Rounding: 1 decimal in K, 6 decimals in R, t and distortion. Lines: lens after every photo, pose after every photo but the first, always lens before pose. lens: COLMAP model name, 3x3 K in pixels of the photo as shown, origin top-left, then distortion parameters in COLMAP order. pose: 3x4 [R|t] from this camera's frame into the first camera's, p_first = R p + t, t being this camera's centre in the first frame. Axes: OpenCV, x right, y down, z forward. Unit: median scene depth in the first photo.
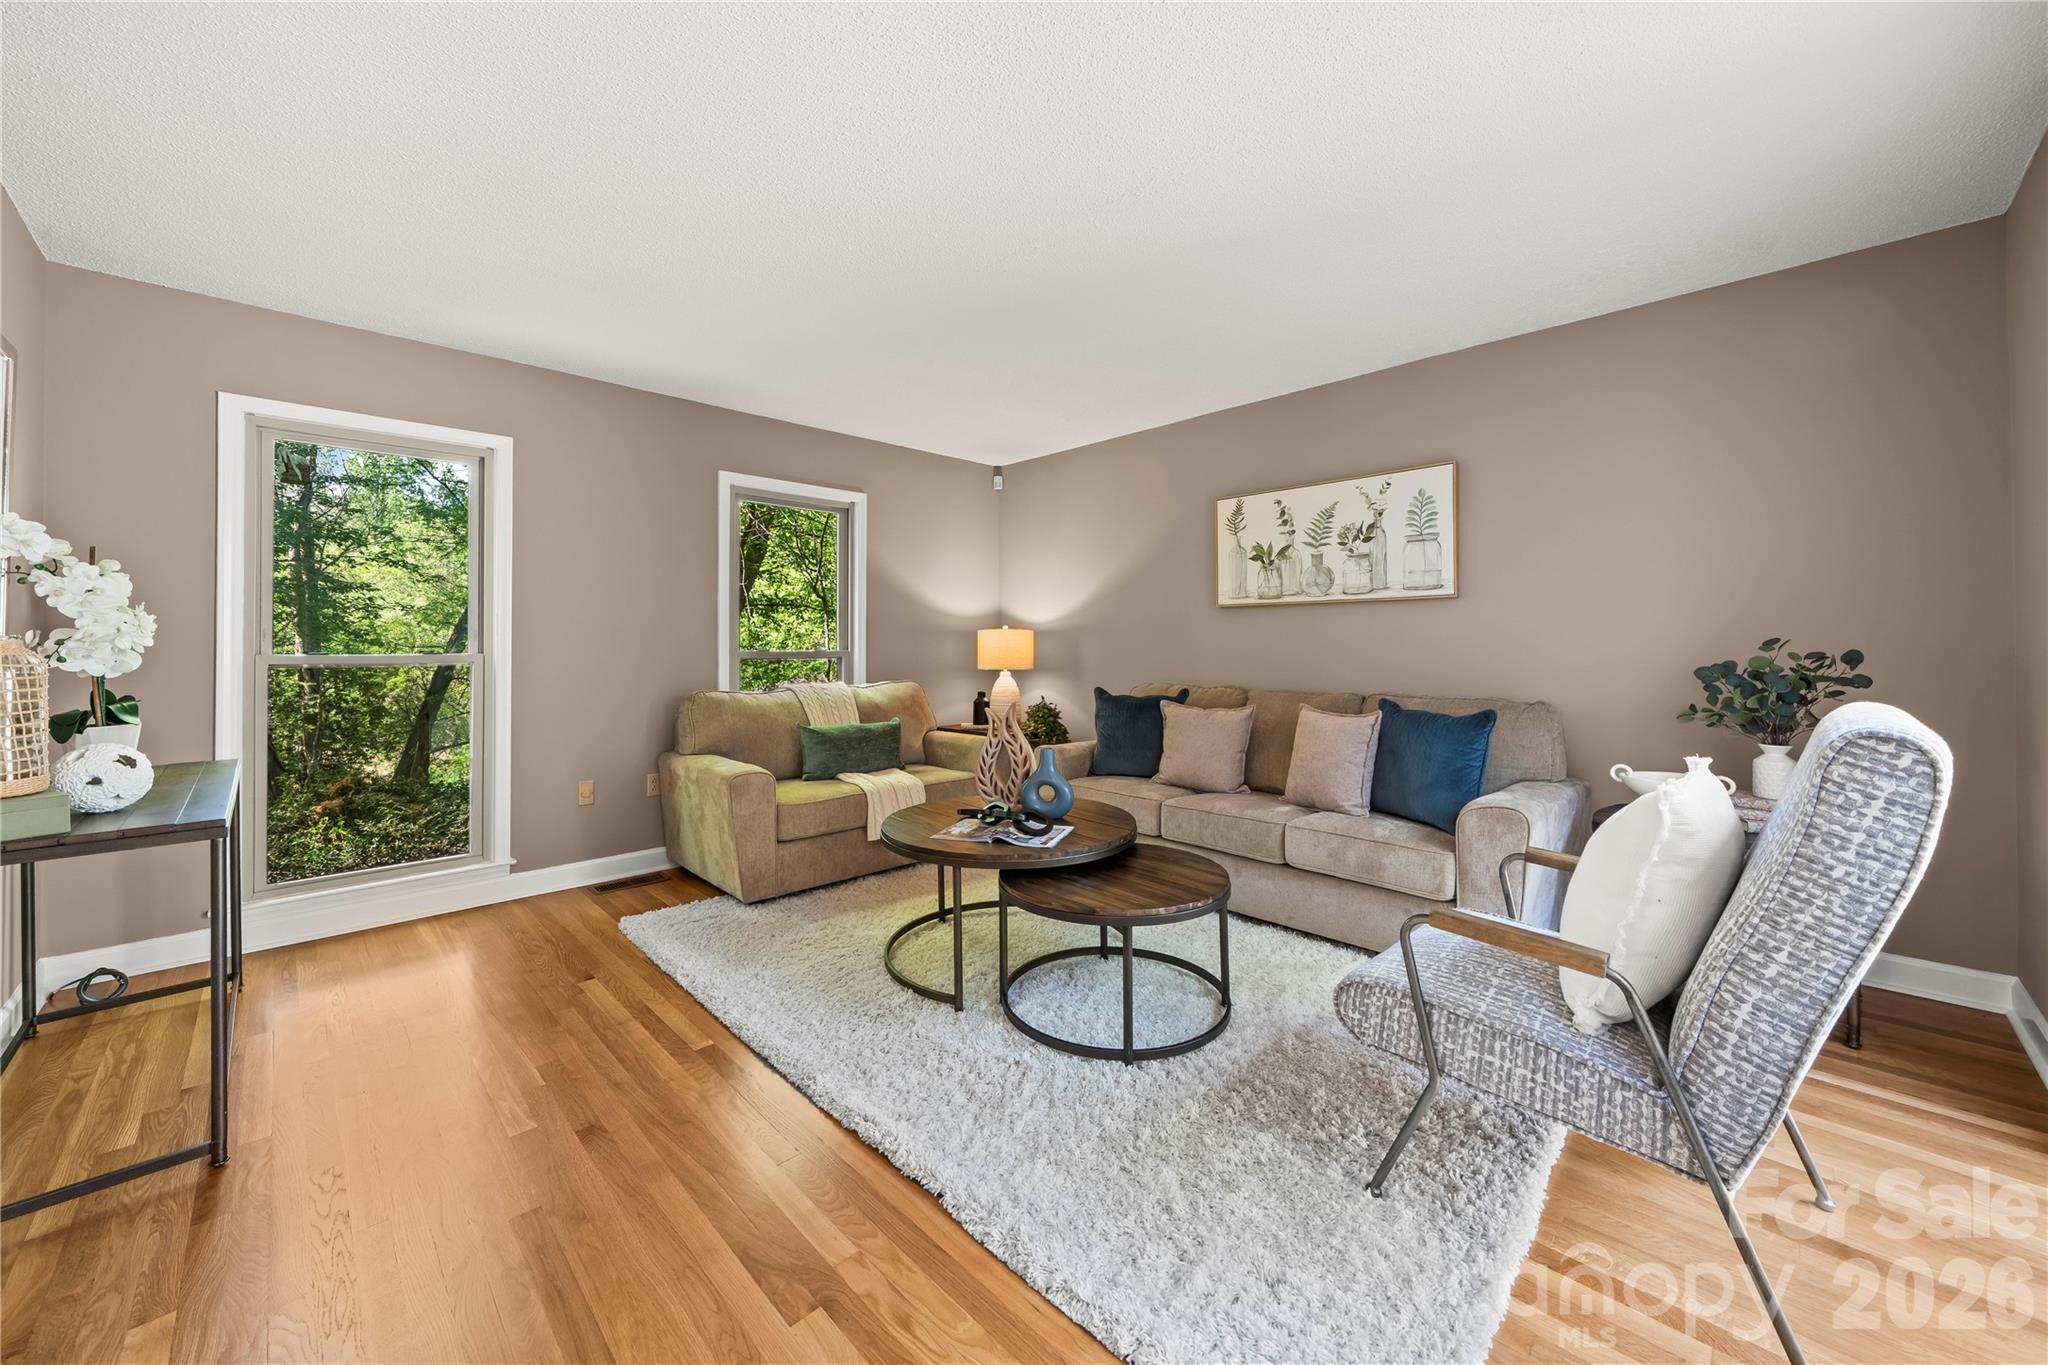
lens RADIAL K [[754.8, 0, 1014.4], [0, 754.8, 651.4], [0, 0, 1]] dist [-0.000105, 0.000048]
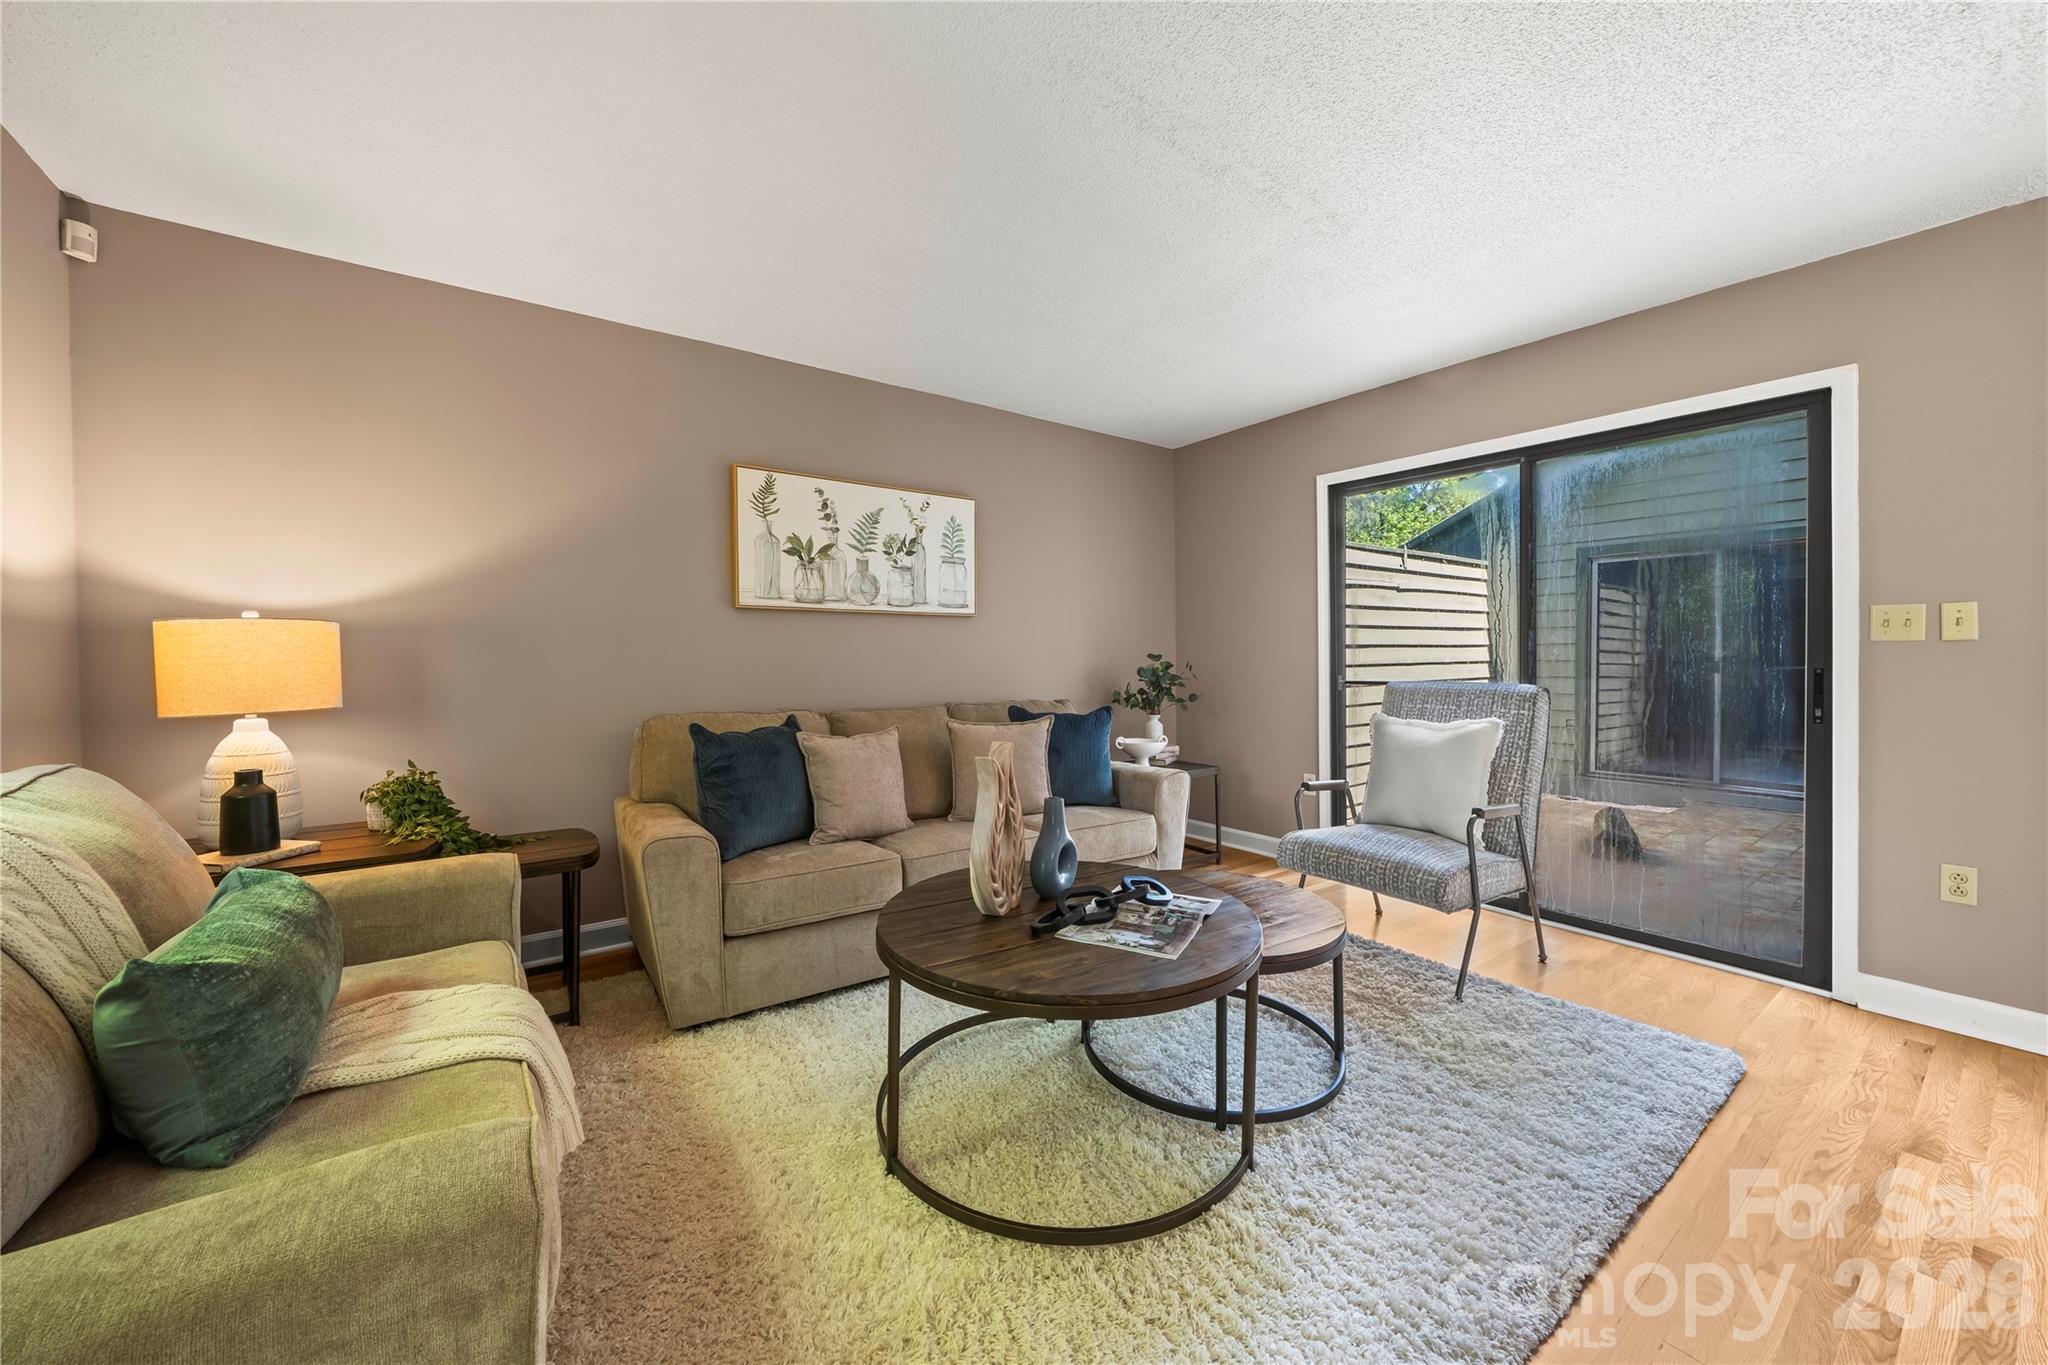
lens RADIAL K [[754.8, 0, 1022.4], [0, 754.8, 671.0], [0, 0, 1]] dist [-0.000105, 0.000048]
pose [[0.148638, -0.014620, 0.988784, -0.512833], [0.008859, 0.999870, 0.013452, -0.002676], [-0.988852, 0.006760, 0.148748, 0.701509]]
